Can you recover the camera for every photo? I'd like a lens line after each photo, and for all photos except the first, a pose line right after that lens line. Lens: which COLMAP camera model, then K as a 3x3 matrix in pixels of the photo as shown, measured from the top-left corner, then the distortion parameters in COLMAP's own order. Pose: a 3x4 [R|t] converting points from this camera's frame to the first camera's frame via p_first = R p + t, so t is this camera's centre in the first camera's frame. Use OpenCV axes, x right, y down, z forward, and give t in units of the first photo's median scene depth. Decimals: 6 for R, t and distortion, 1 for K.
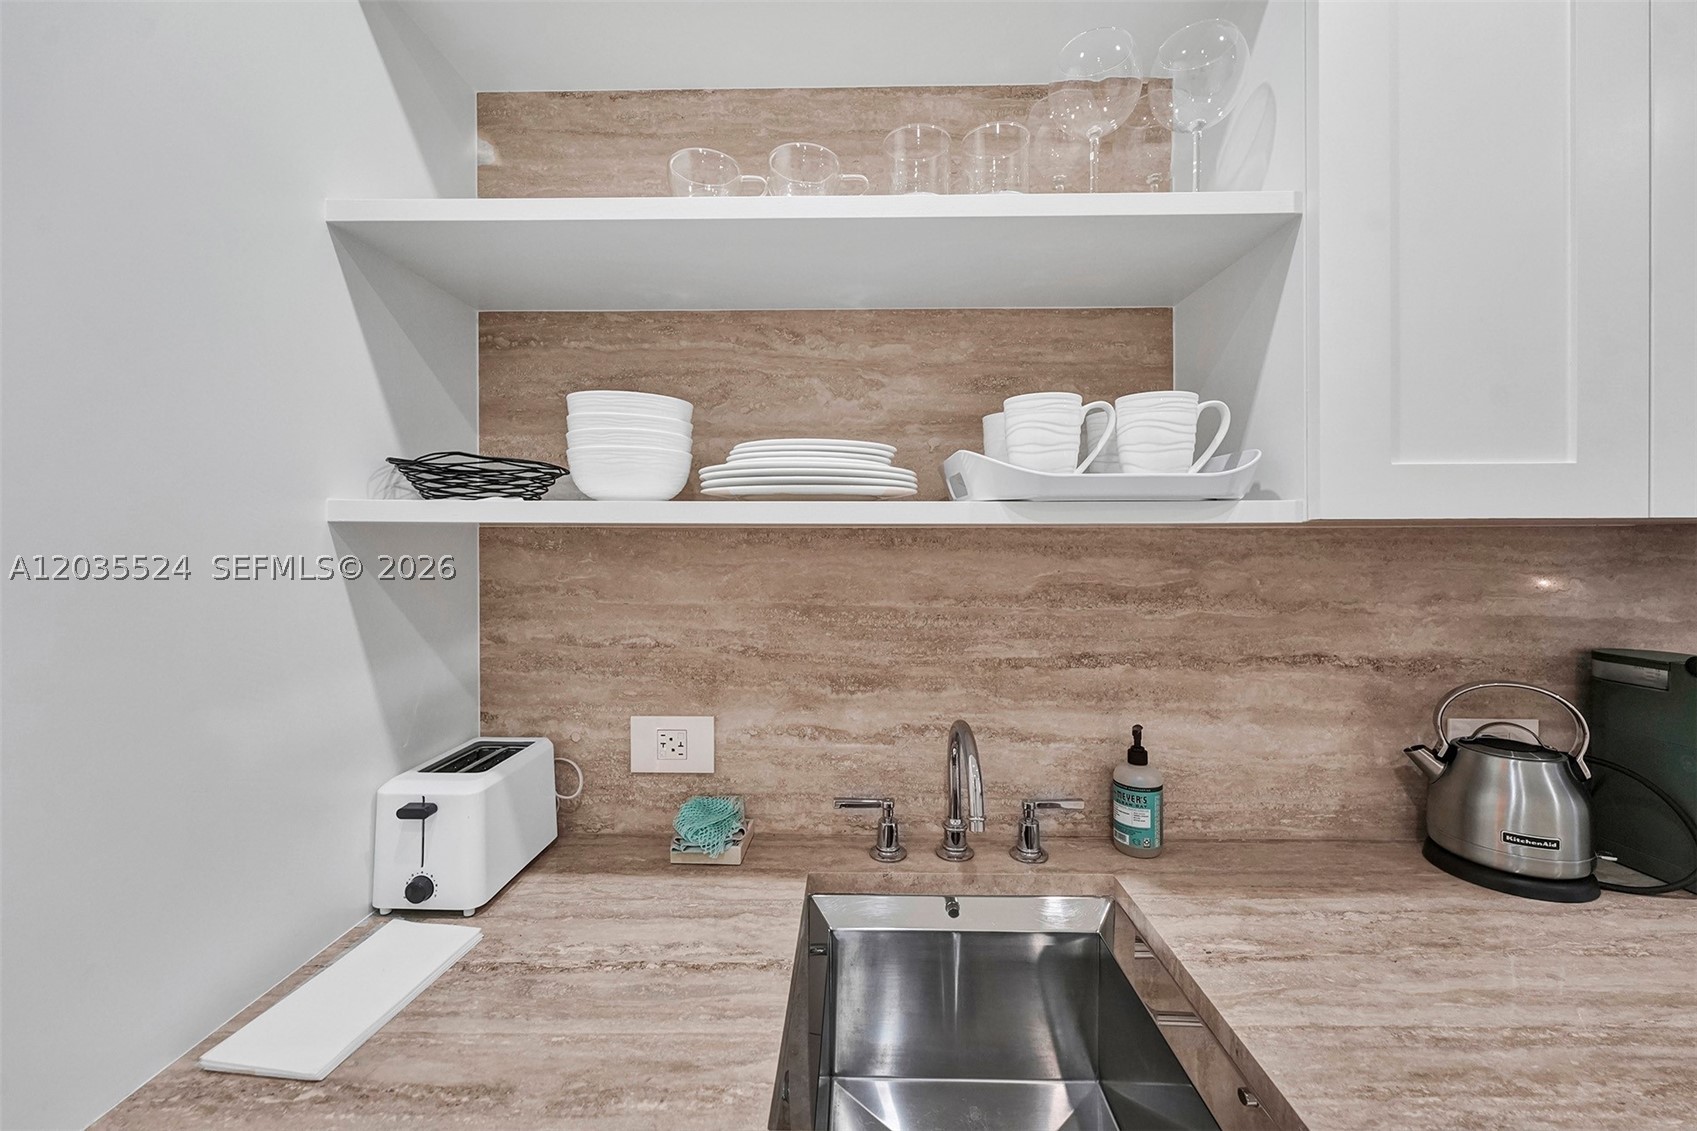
lens RADIAL K [[687.4, 0, 845.0], [0, 687.4, 550.3], [0, 0, 1]] dist [-0.001677, -0.000105]
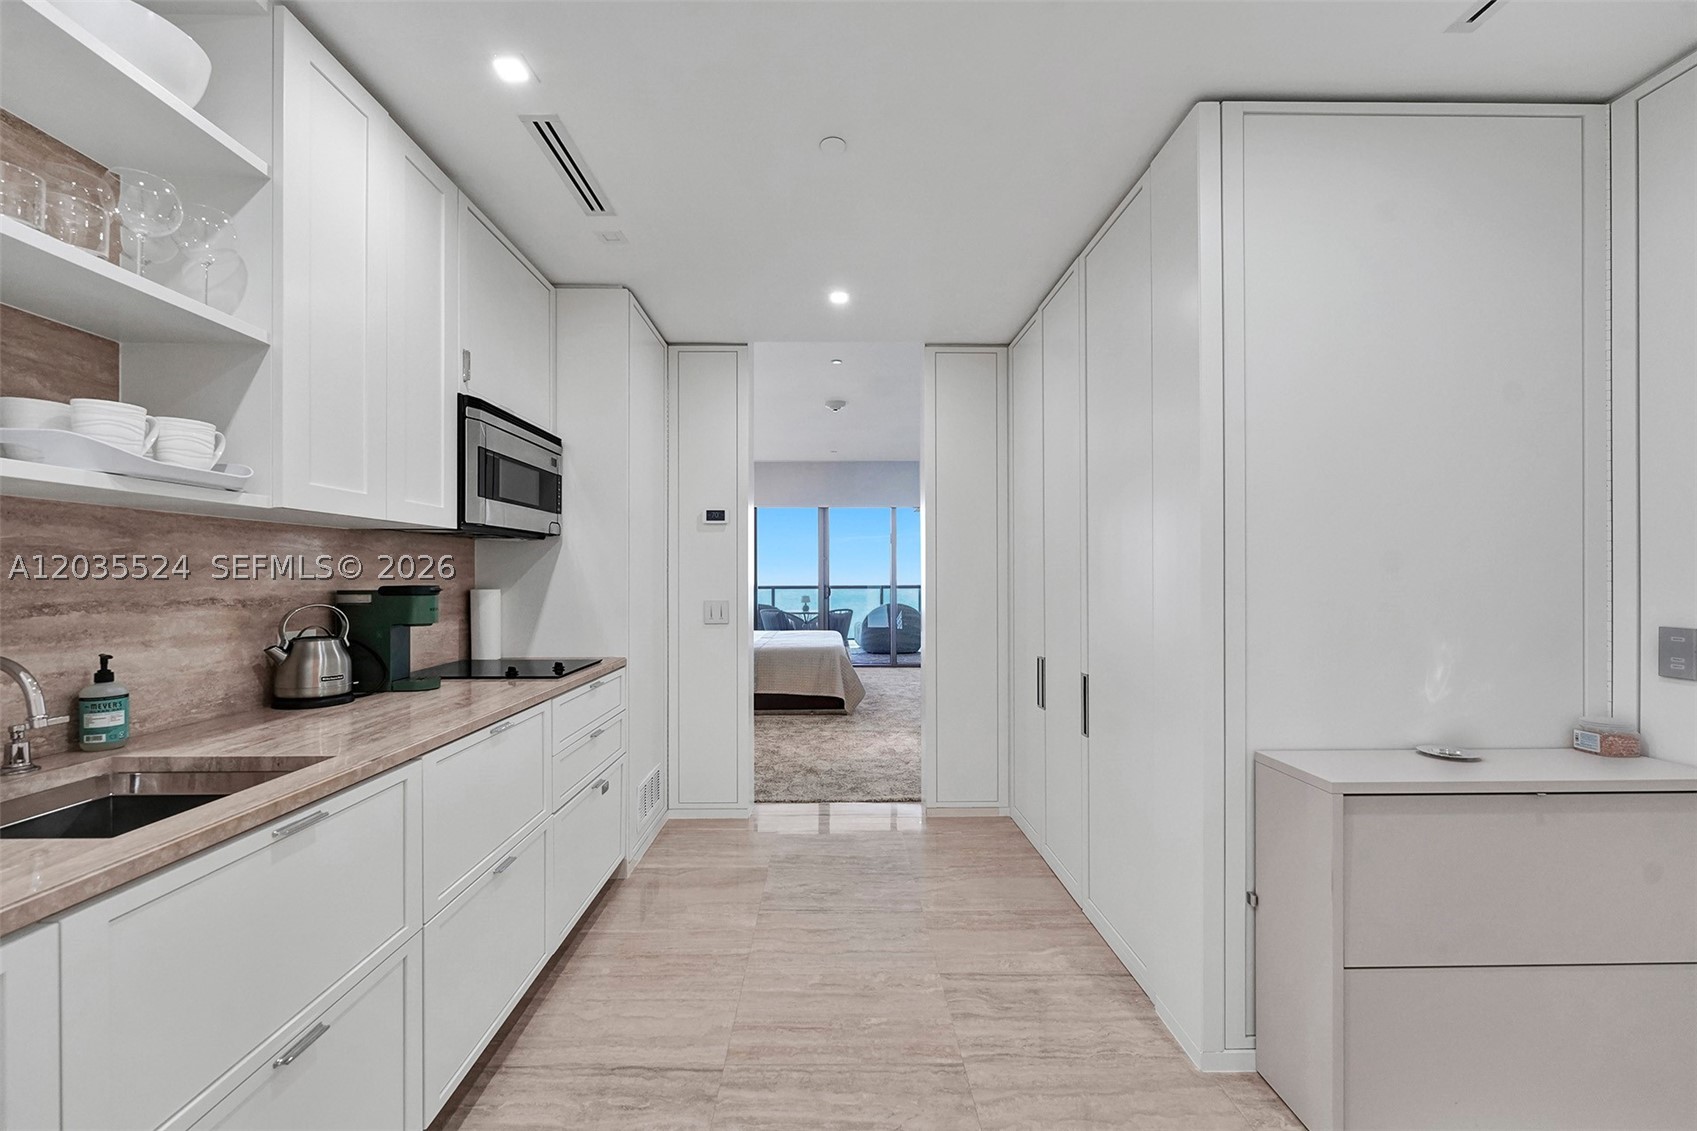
lens RADIAL K [[700.8, 0, 838.7], [0, 700.8, 574.9], [0, 0, 1]] dist [-0.002929, 0.000218]
pose [[-0.038193, 0.004266, 0.999261, -0.931635], [0.004272, 0.999982, -0.004106, 0.110441], [-0.999261, 0.004112, -0.038211, -0.345517]]
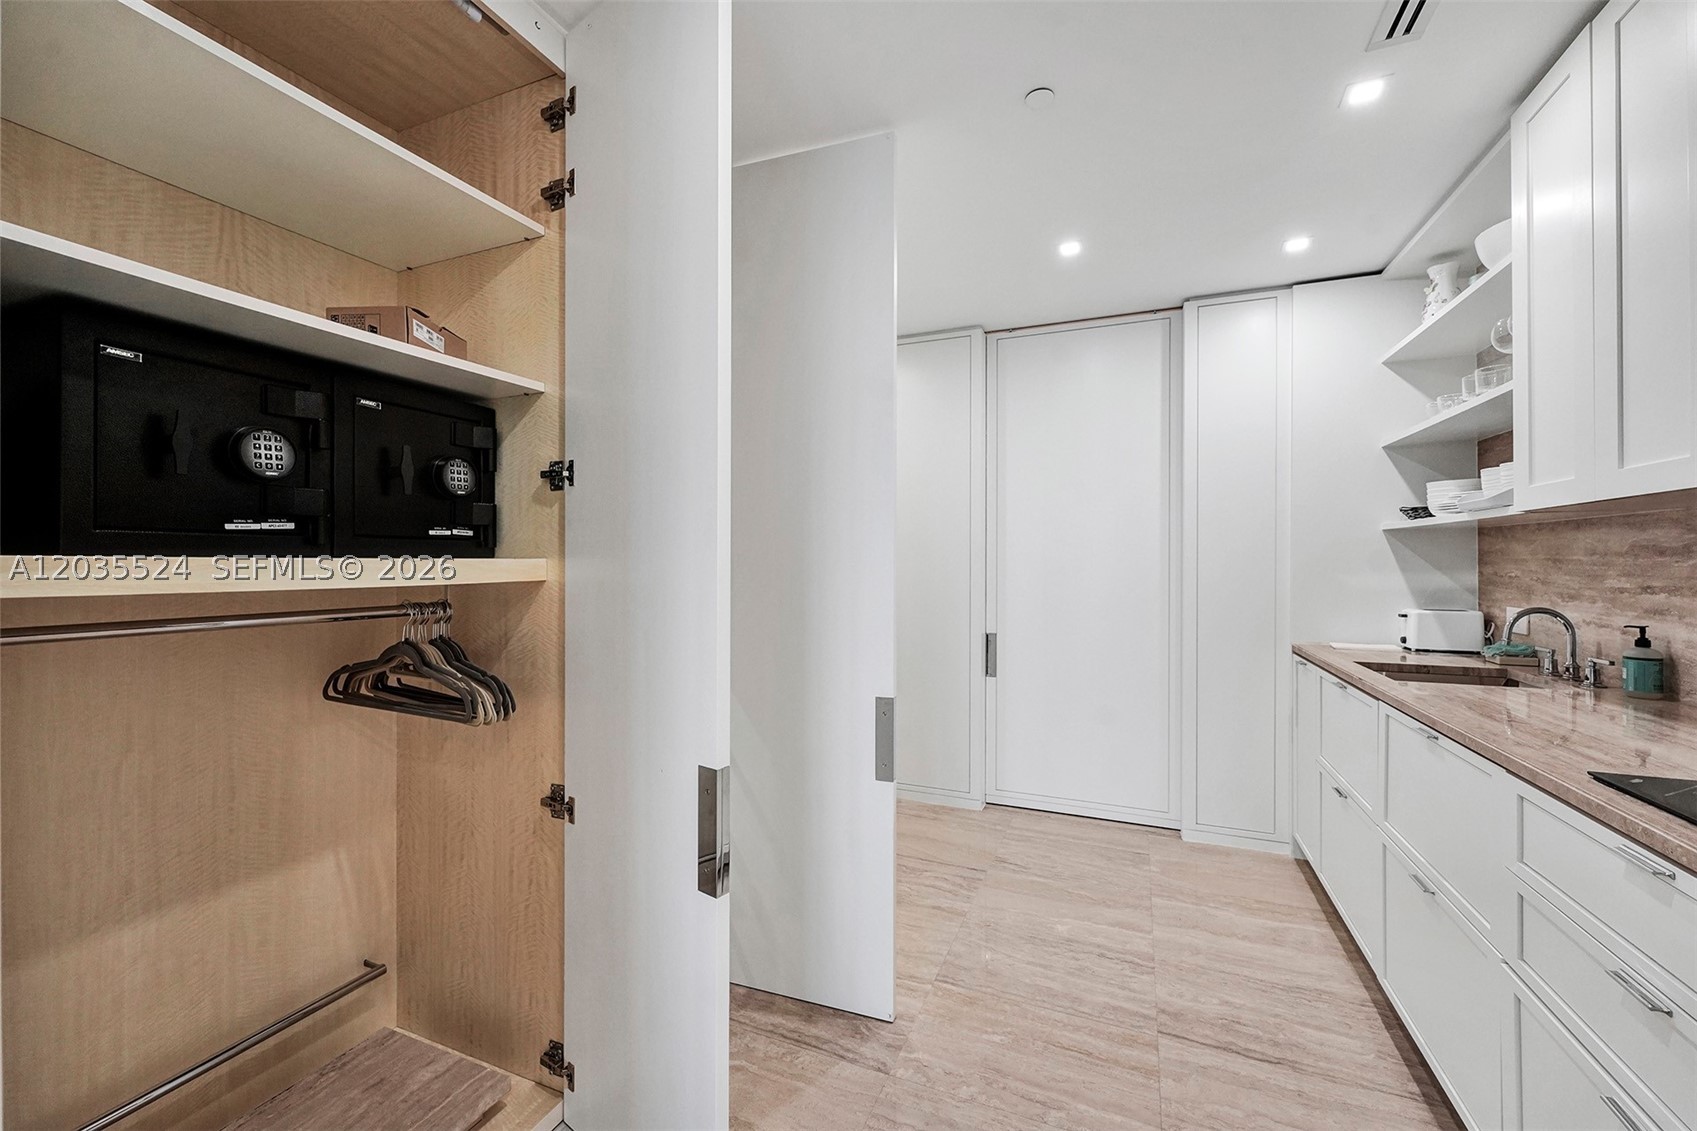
lens RADIAL K [[684.8, 0, 845.8], [0, 684.8, 560.3], [0, 0, 1]] dist [0.001030, 0.000154]
pose [[-0.362376, -0.000869, -0.932032, 2.657803], [-0.001881, 0.999998, -0.000201, 0.090973], [0.932030, 0.001680, -0.362377, -0.237882]]
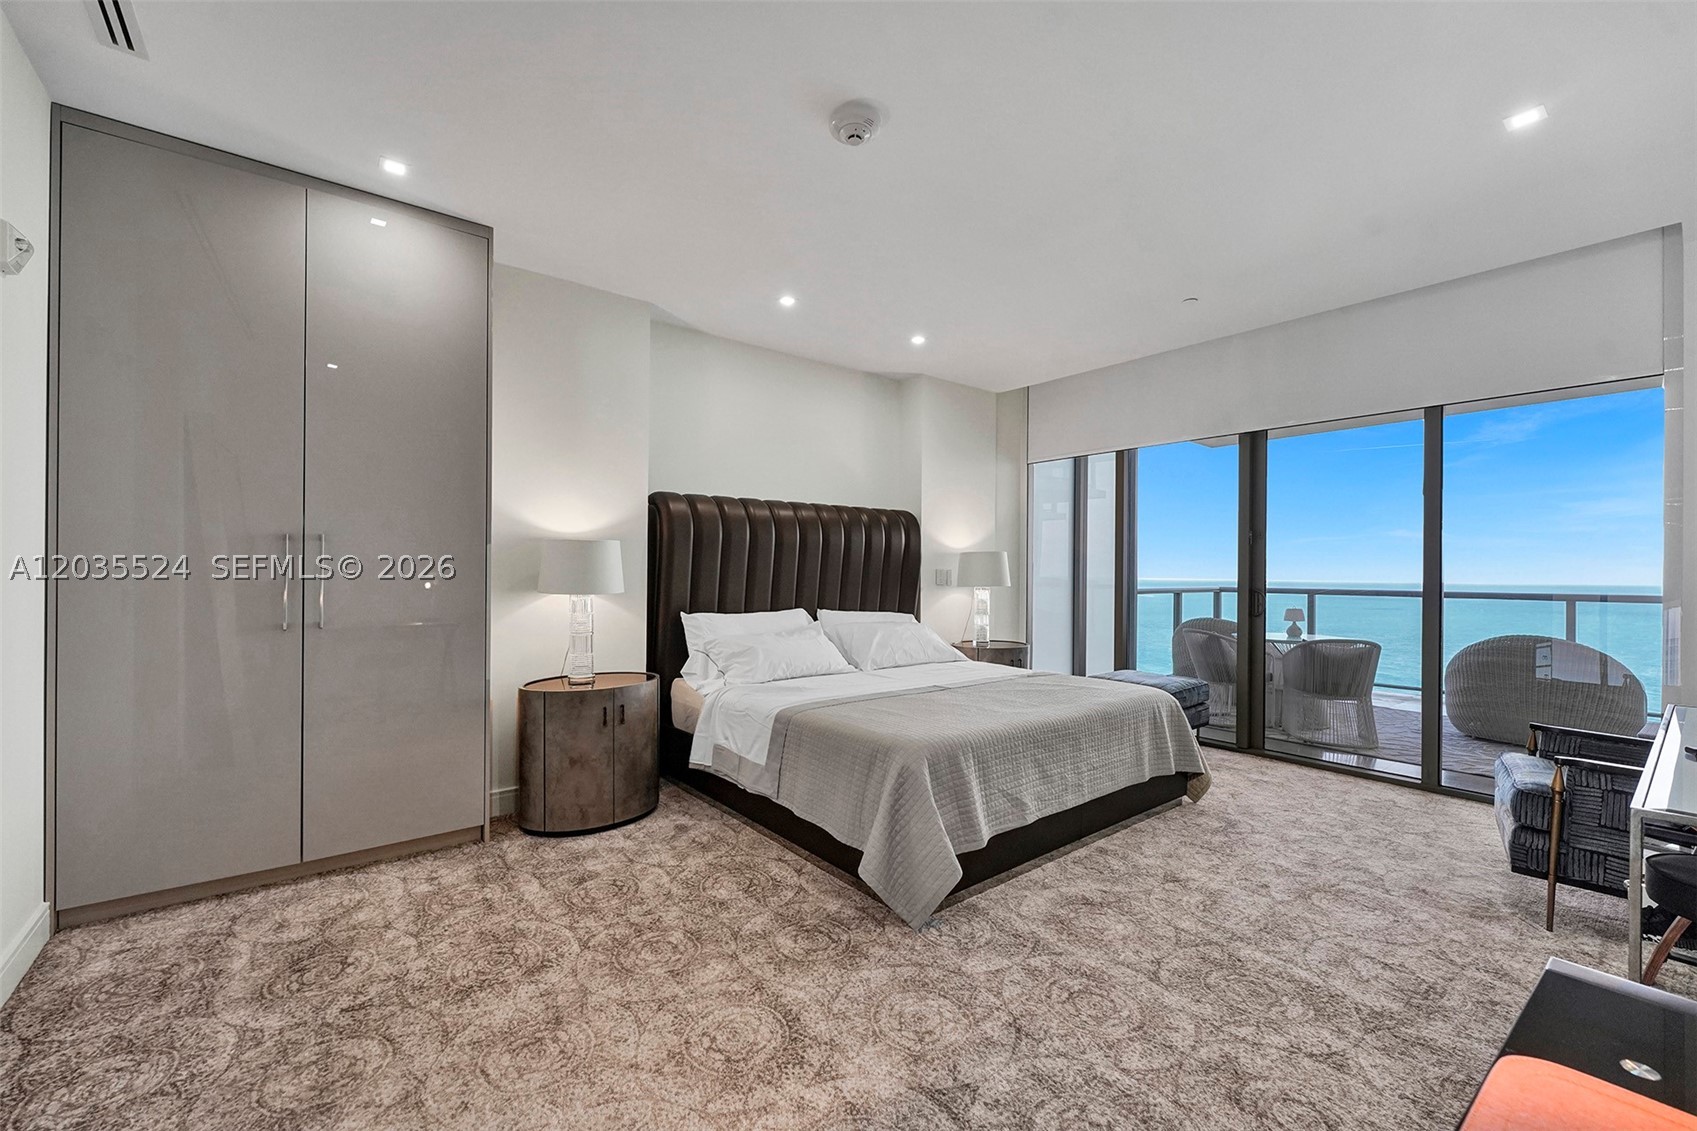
lens RADIAL K [[687.0, 0, 849.6], [0, 687.0, 563.2], [0, 0, 1]] dist [-0.002189, 0.000342]
pose [[0.767196, 0.015225, 0.641232, 3.331130], [-0.010587, 0.999883, -0.011074, 0.113959], [-0.641325, 0.001708, 0.767267, -2.215186]]
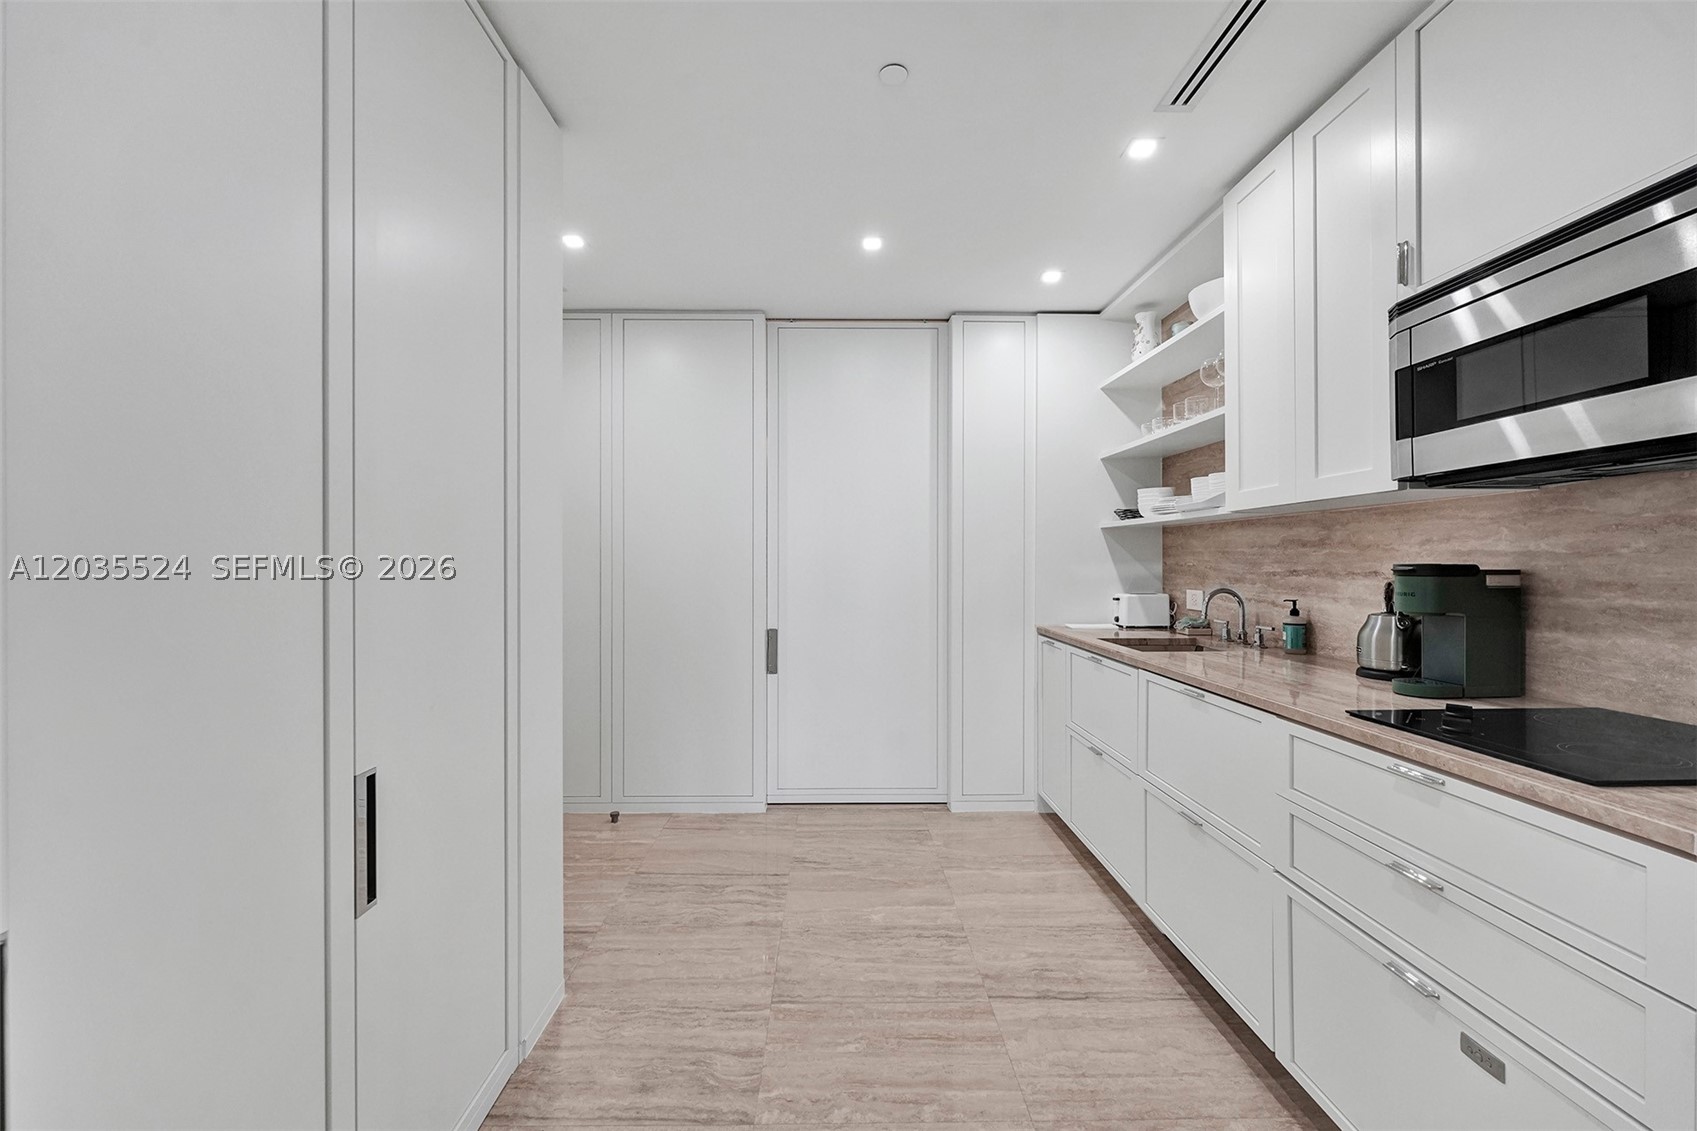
lens RADIAL K [[687.0, 0, 842.3], [0, 687.0, 562.3], [0, 0, 1]] dist [-0.001656, 0.000009]
pose [[0.044485, 0.002160, -0.999008, 2.560376], [0.000050, 0.999998, 0.002165, 0.119909], [0.999010, -0.000146, 0.044485, -0.599251]]
